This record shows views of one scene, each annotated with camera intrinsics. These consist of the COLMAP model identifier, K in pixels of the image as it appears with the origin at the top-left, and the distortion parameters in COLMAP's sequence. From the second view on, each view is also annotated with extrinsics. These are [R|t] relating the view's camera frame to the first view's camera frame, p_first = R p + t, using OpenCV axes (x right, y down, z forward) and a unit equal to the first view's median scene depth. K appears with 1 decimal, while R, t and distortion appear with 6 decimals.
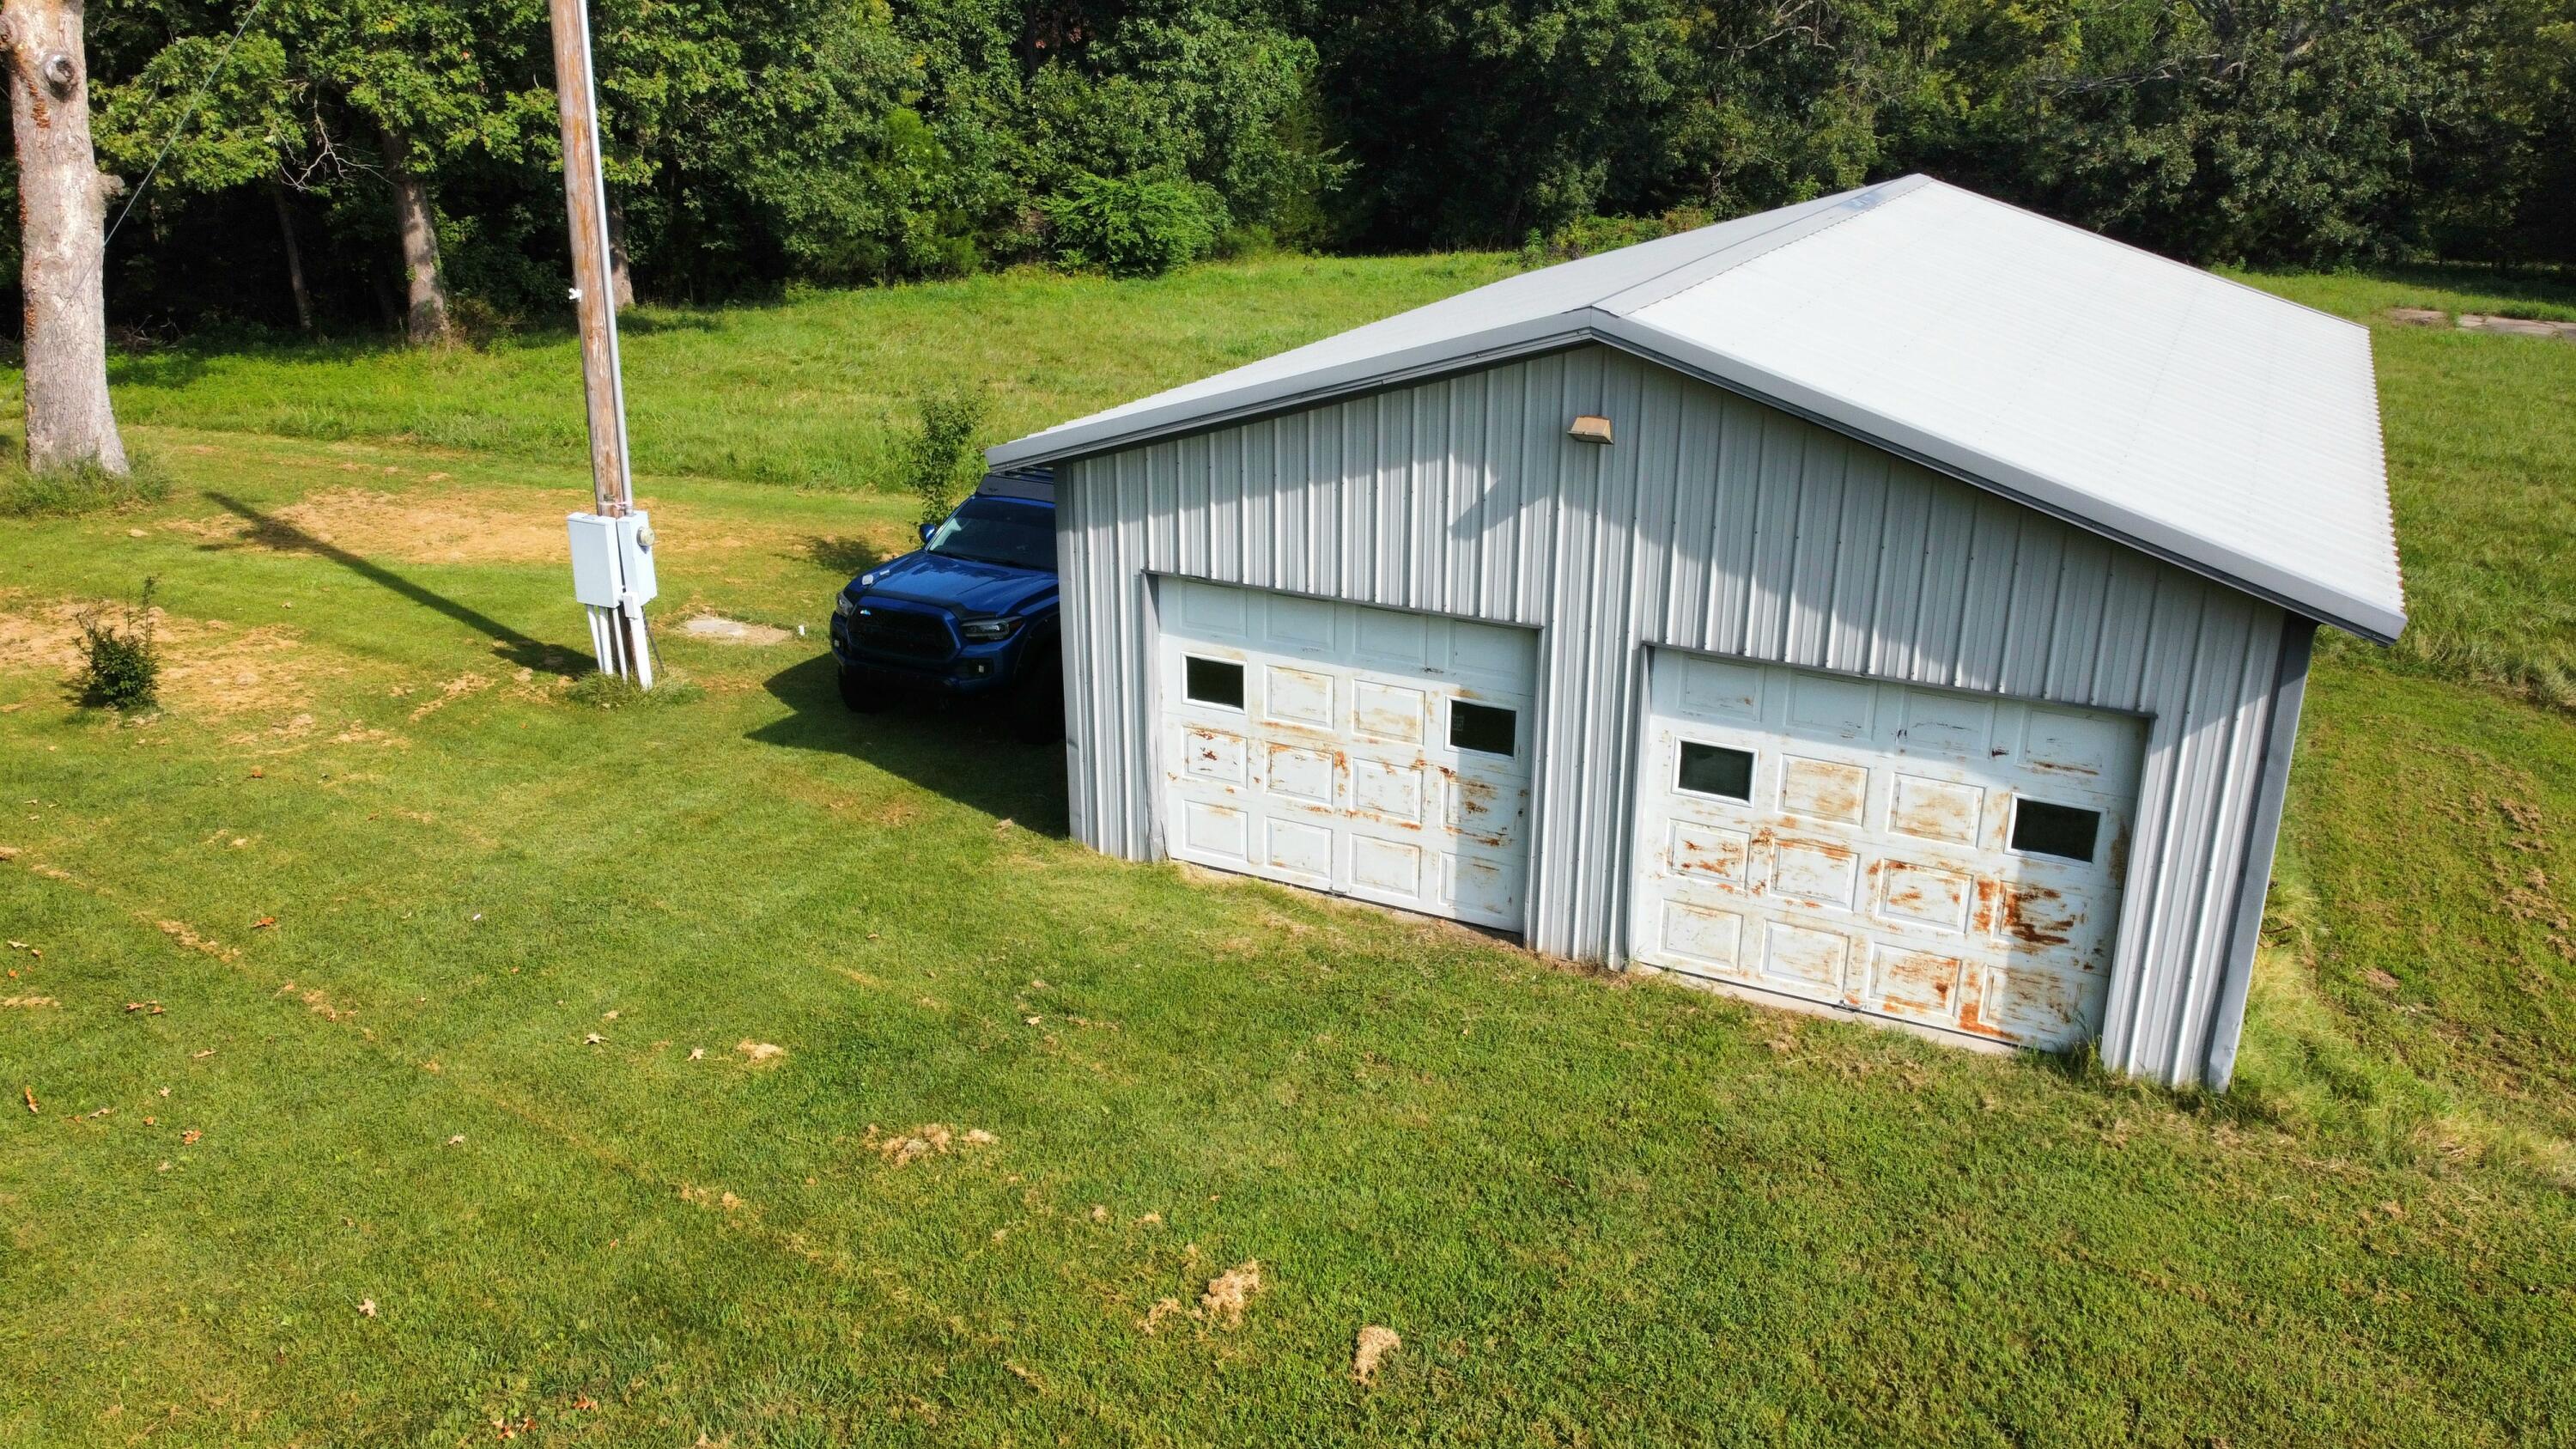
lens RADIAL K [[1806.9, 0, 1291.1], [0, 1806.9, 671.7], [0, 0, 1]] dist [0.007172, -0.006911]
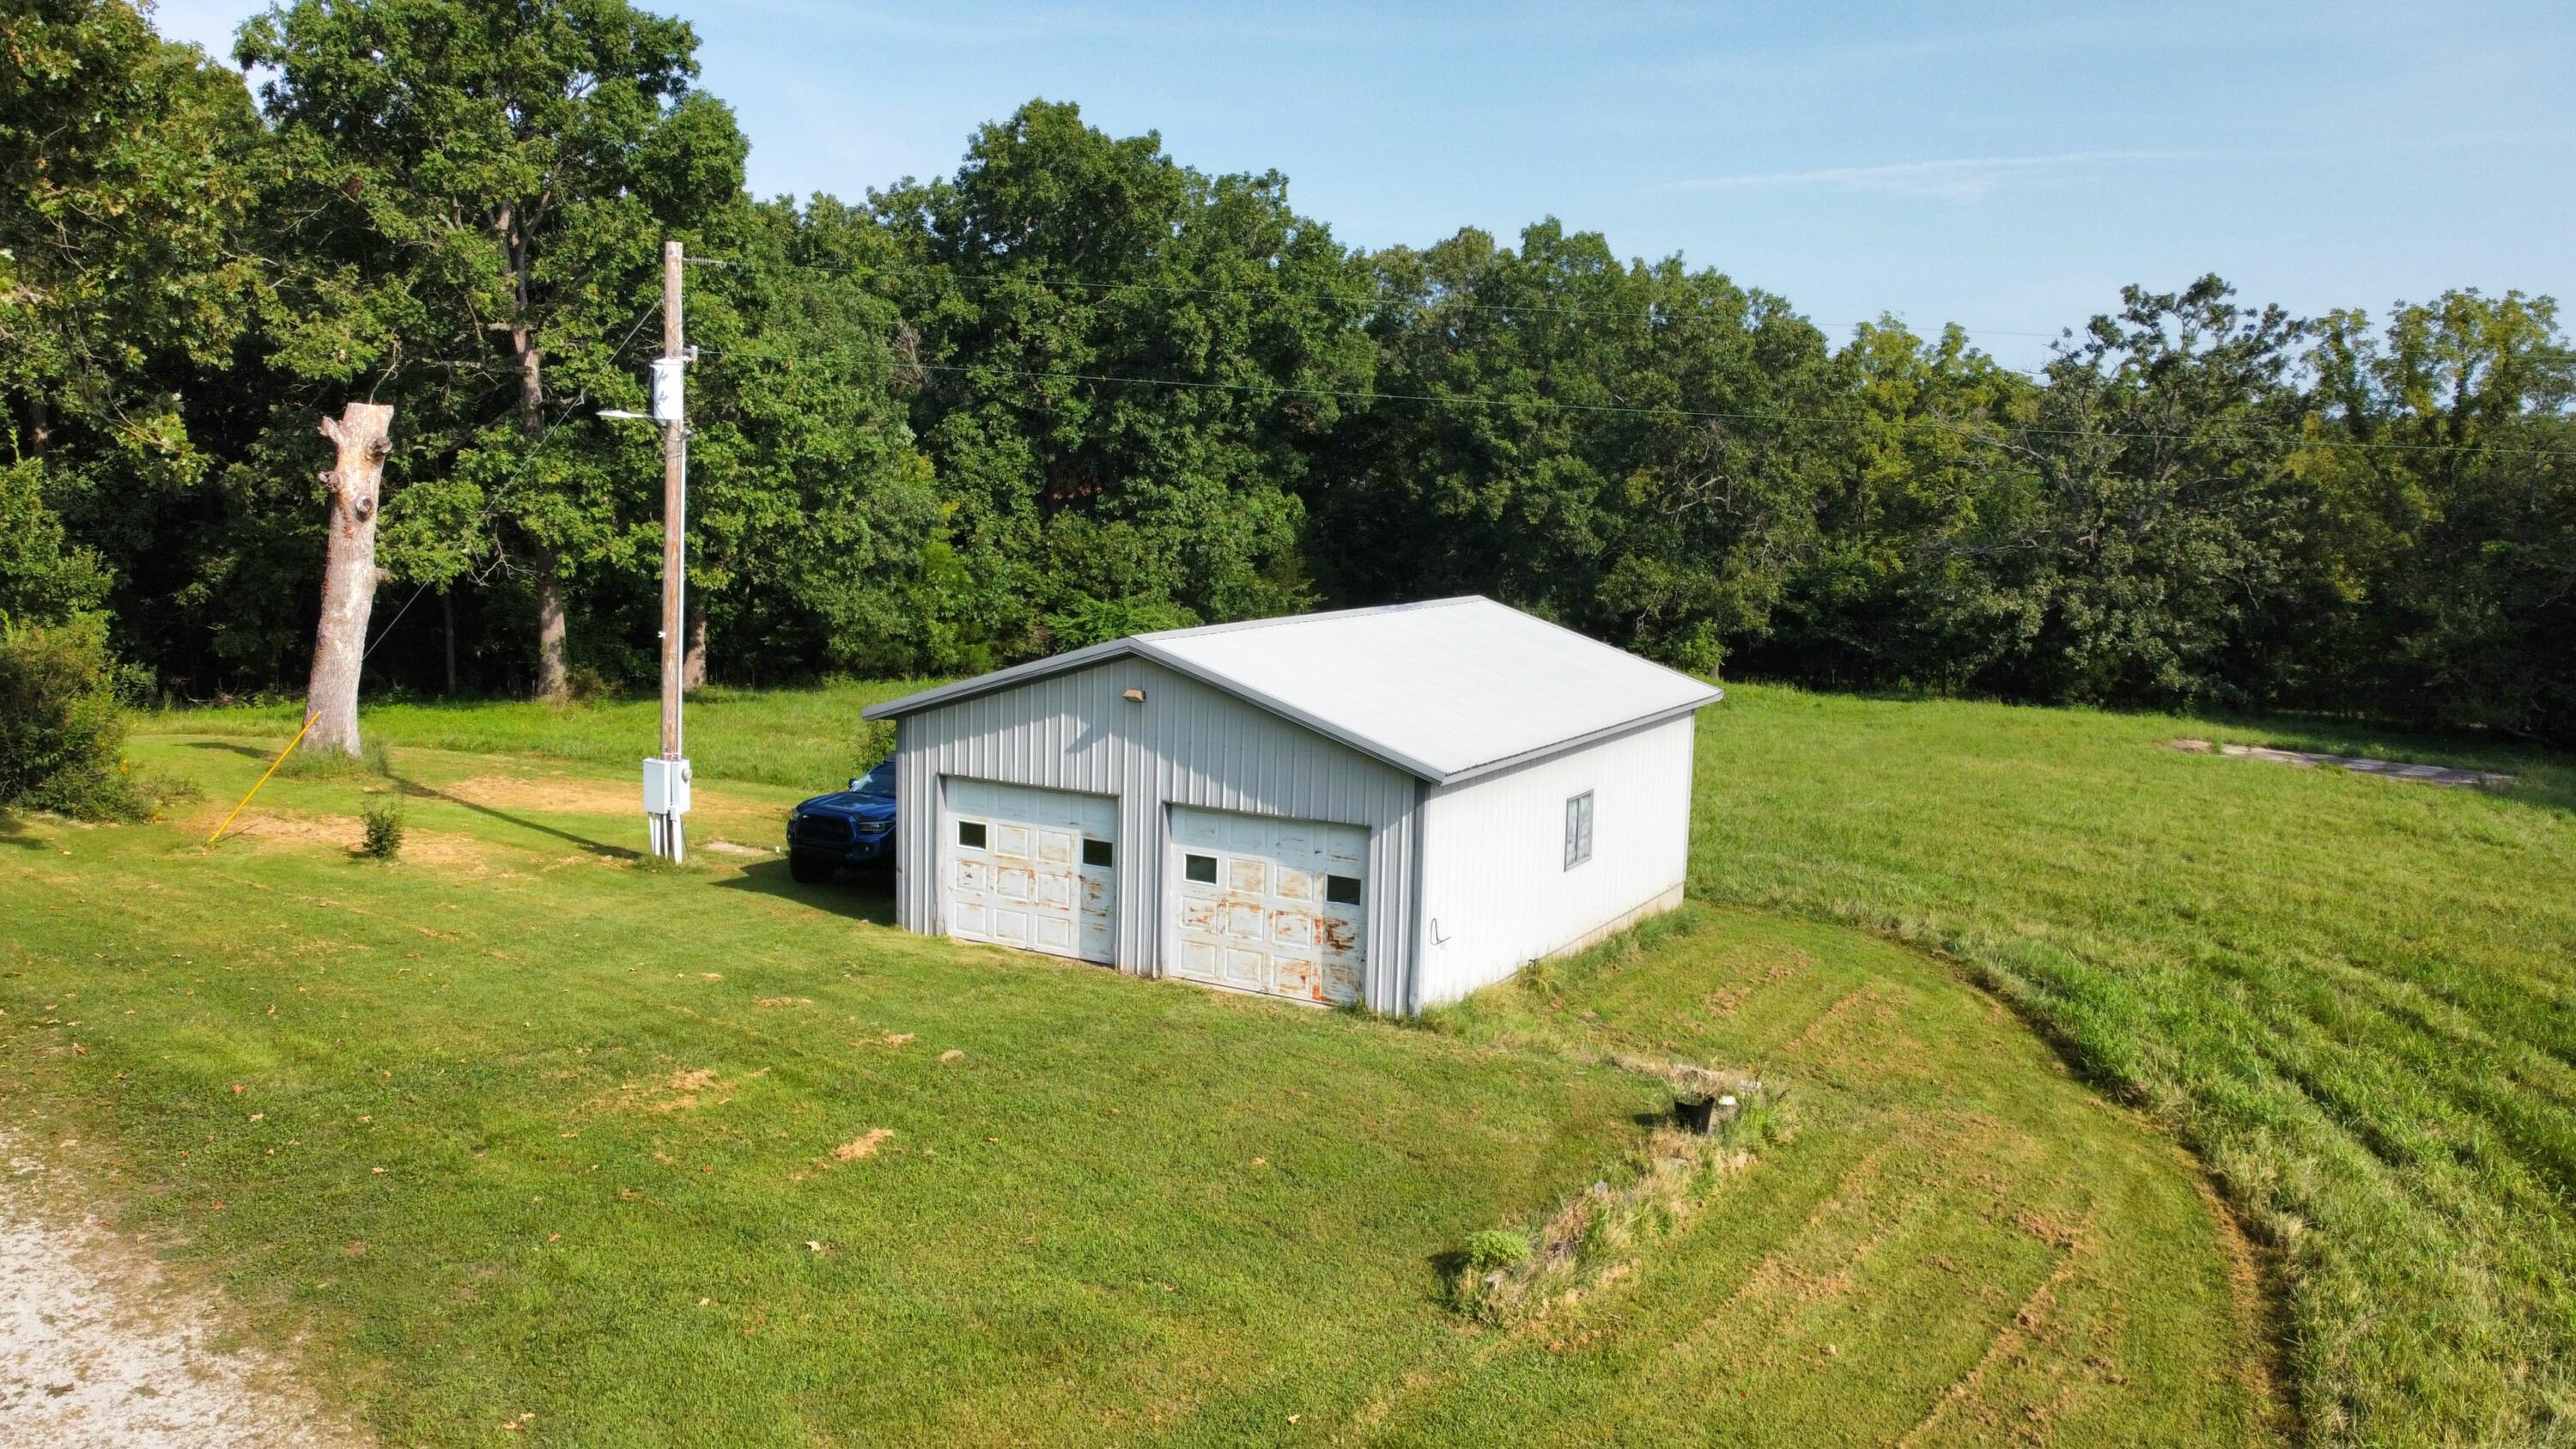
lens RADIAL K [[1841.9, 0, 1288.0], [0, 1841.9, 724.5], [0, 0, 1]] dist [0.001035, 0.008016]
pose [[0.998649, 0.030680, -0.041945, 0.123120], [-0.038722, 0.977607, -0.206847, 0.094221], [0.034659, 0.208192, 0.977474, -0.302335]]
